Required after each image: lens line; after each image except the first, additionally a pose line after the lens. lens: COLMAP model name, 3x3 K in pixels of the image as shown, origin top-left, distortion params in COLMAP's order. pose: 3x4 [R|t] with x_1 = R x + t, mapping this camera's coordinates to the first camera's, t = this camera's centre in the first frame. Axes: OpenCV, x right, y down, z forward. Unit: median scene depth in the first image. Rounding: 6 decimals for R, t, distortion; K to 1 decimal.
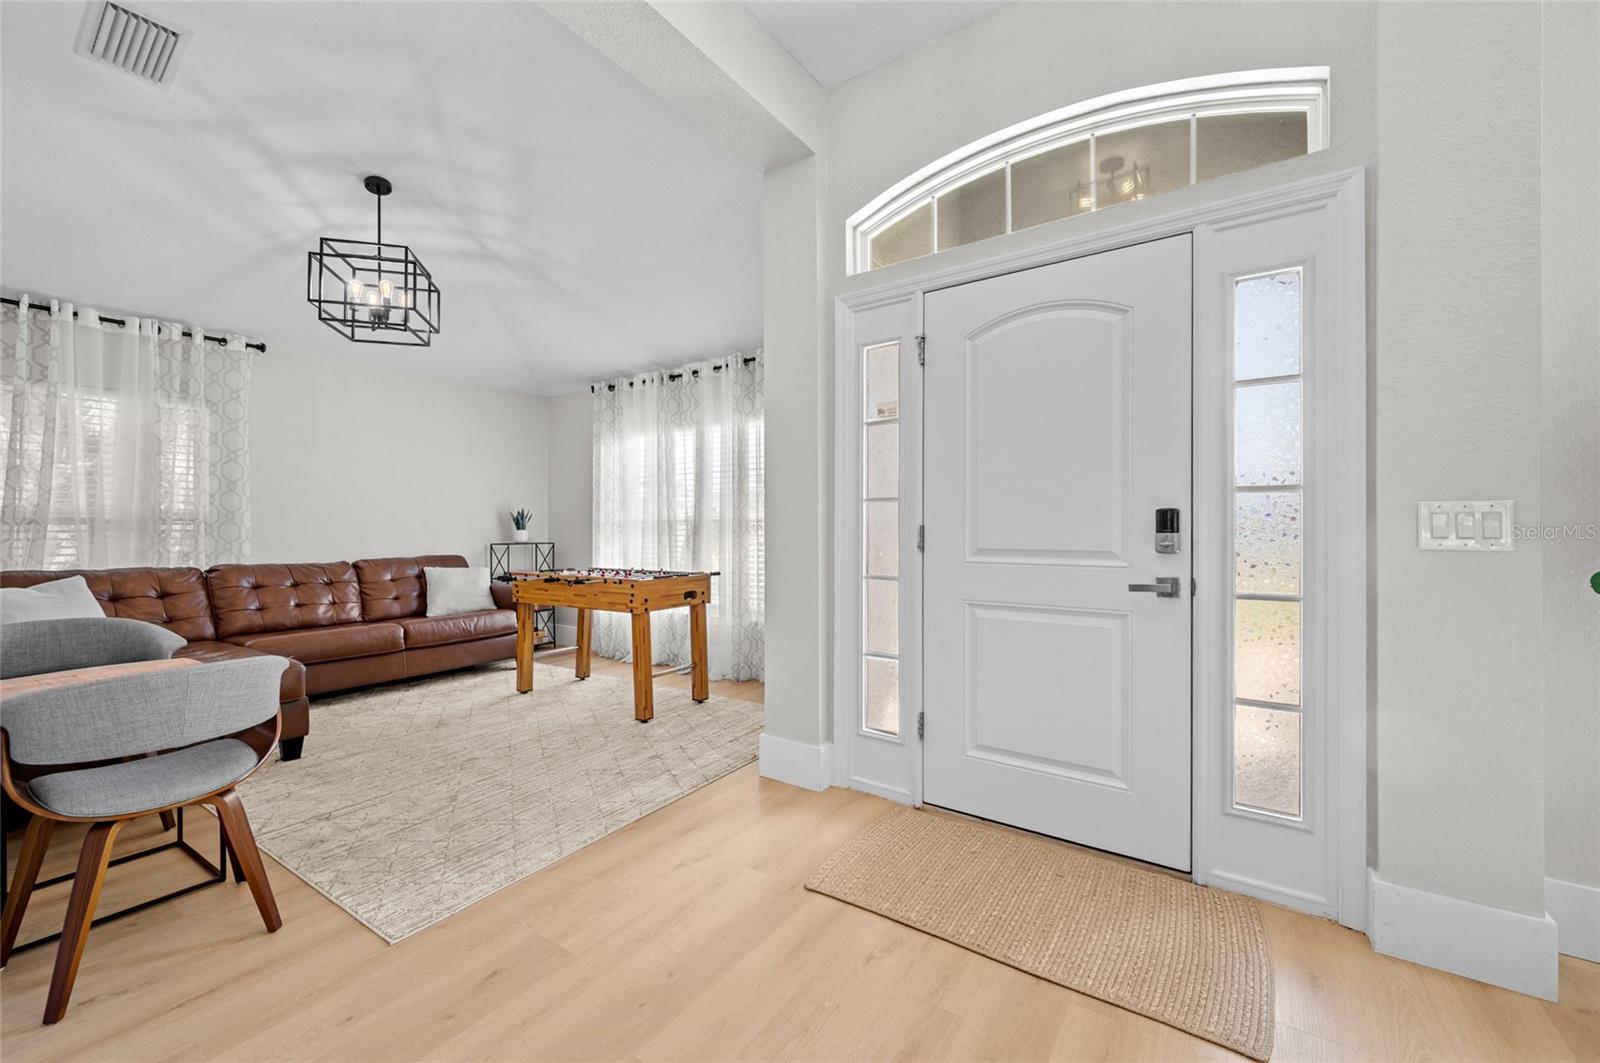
lens RADIAL K [[624.0, 0, 800.4], [0, 624.0, 533.7], [0, 0, 1]] dist [-0.001845, -0.000870]
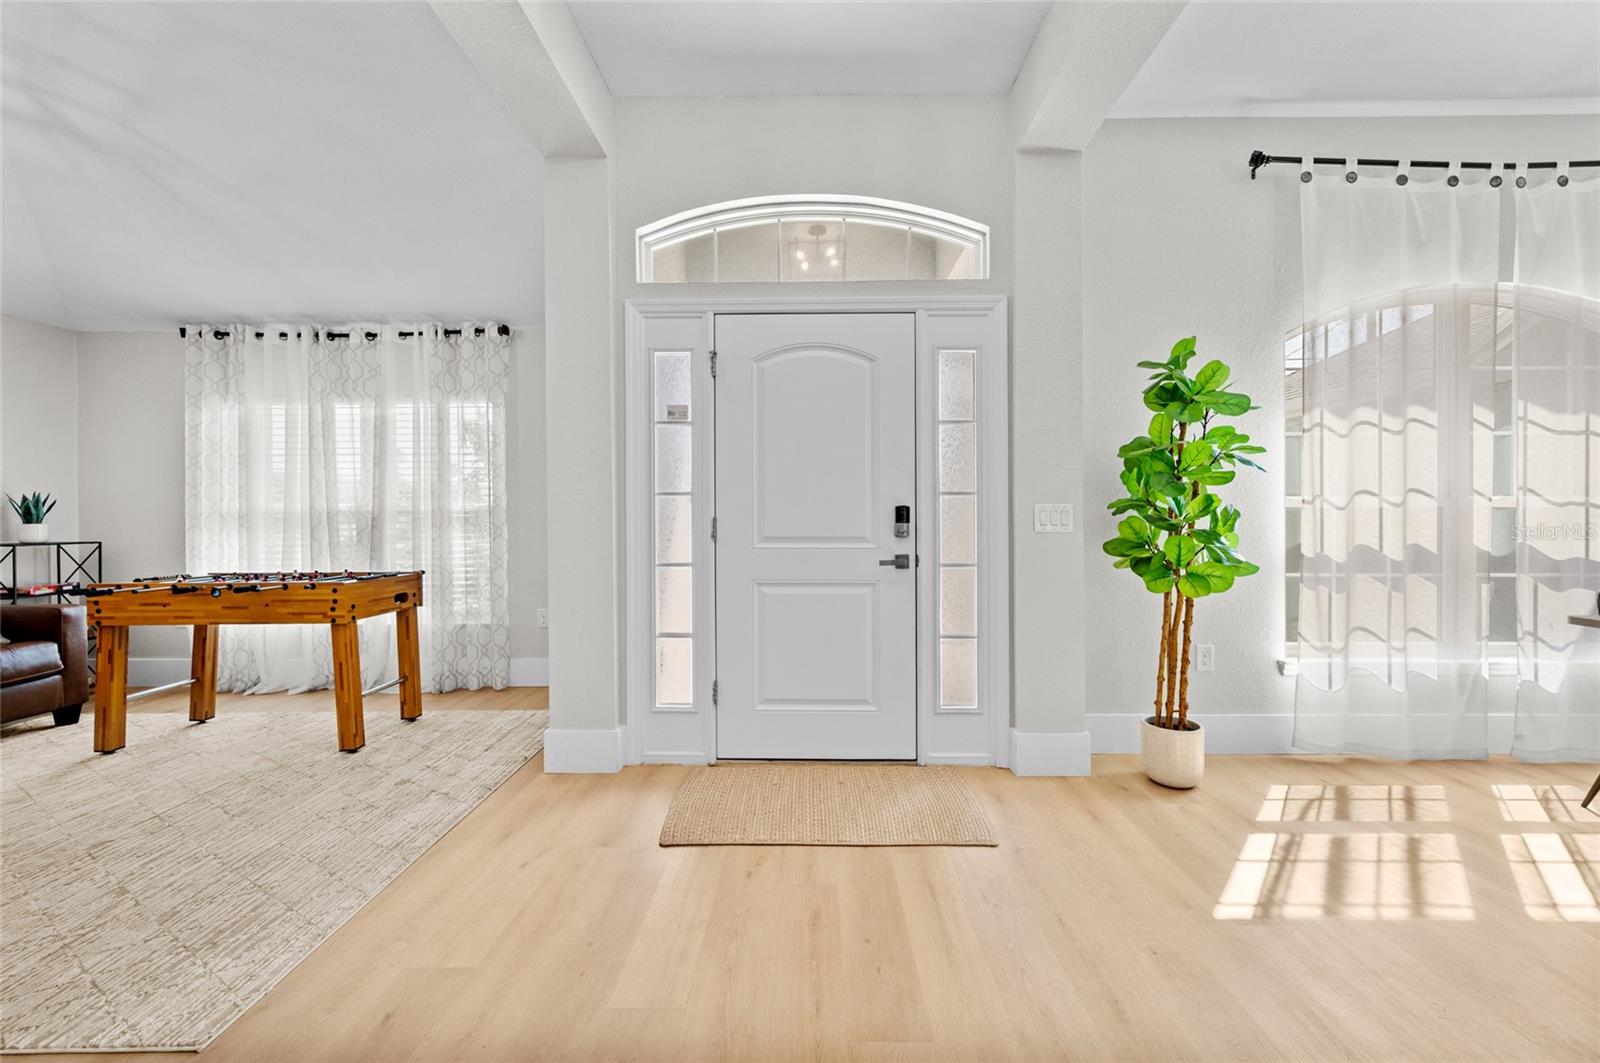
lens RADIAL K [[624.0, 0, 807.1], [0, 624.0, 528.6], [0, 0, 1]] dist [-0.001845, -0.000870]
pose [[0.833576, -0.007441, 0.552354, -0.276823], [0.006041, 0.999972, 0.004354, 0.003150], [-0.552372, -0.000293, 0.833598, -0.043962]]
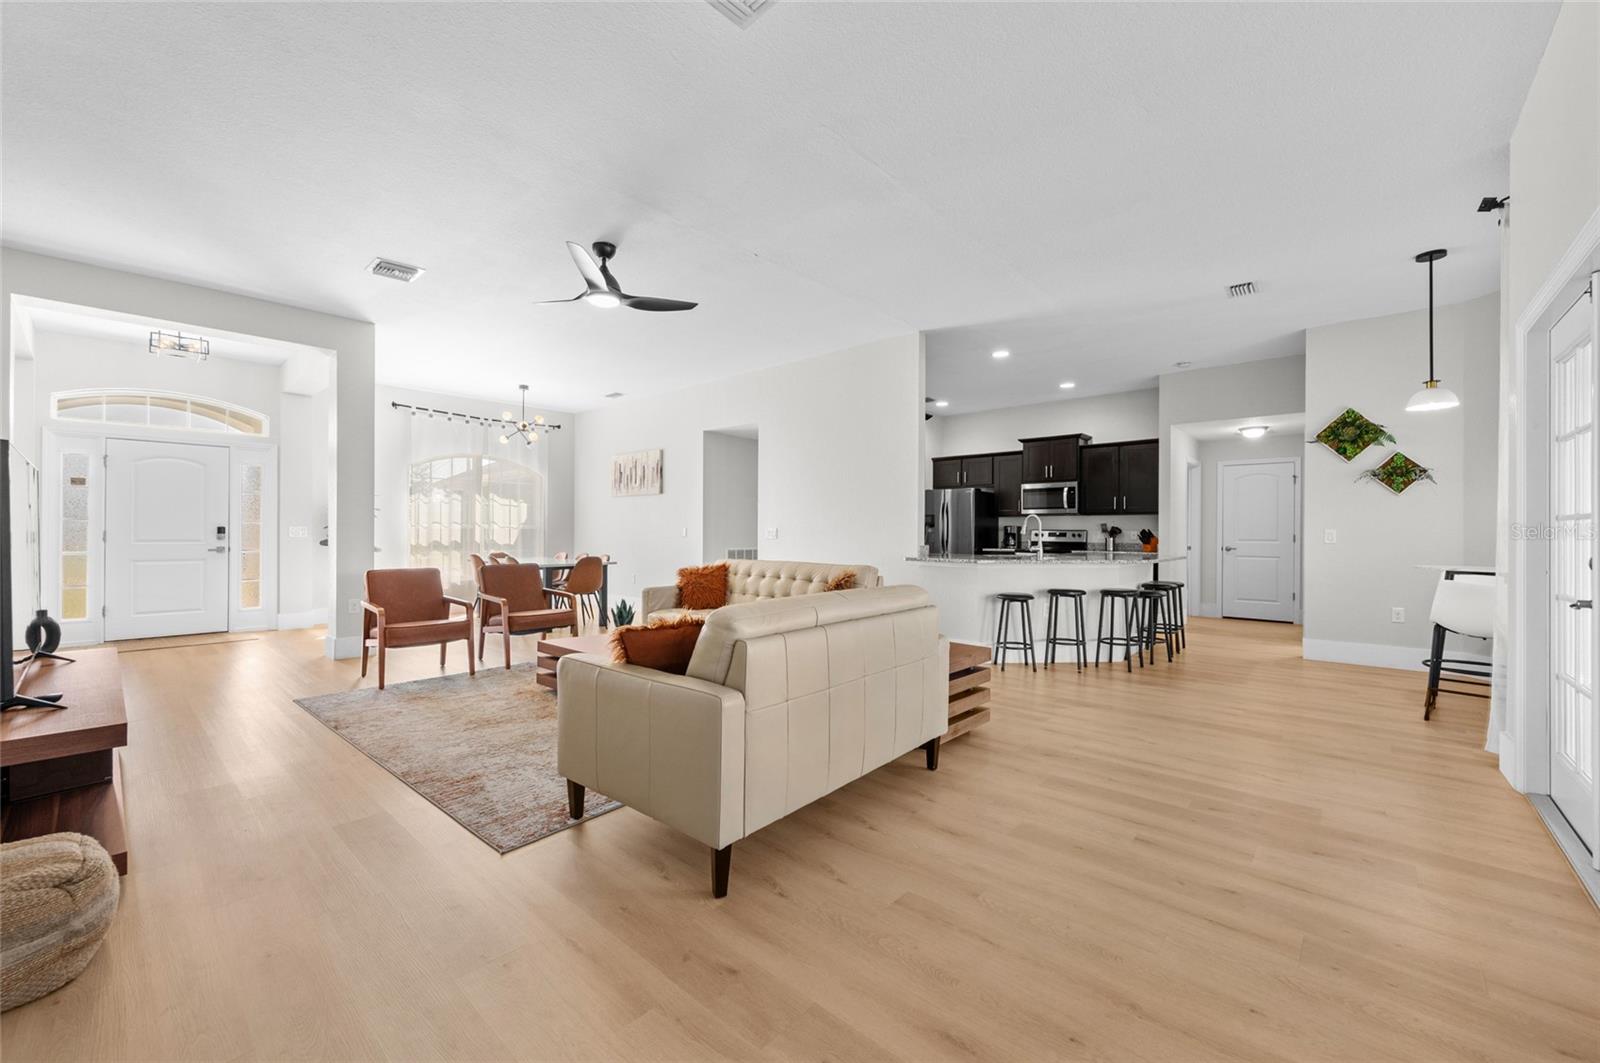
lens RADIAL K [[624.0, 0, 809.6], [0, 624.0, 522.7], [0, 0, 1]] dist [-0.001845, -0.000870]
pose [[0.091231, 0.003324, 0.995824, -1.899712], [-0.006433, 0.999976, -0.002749, -0.054786], [-0.995809, -0.006155, 0.091250, -1.909651]]
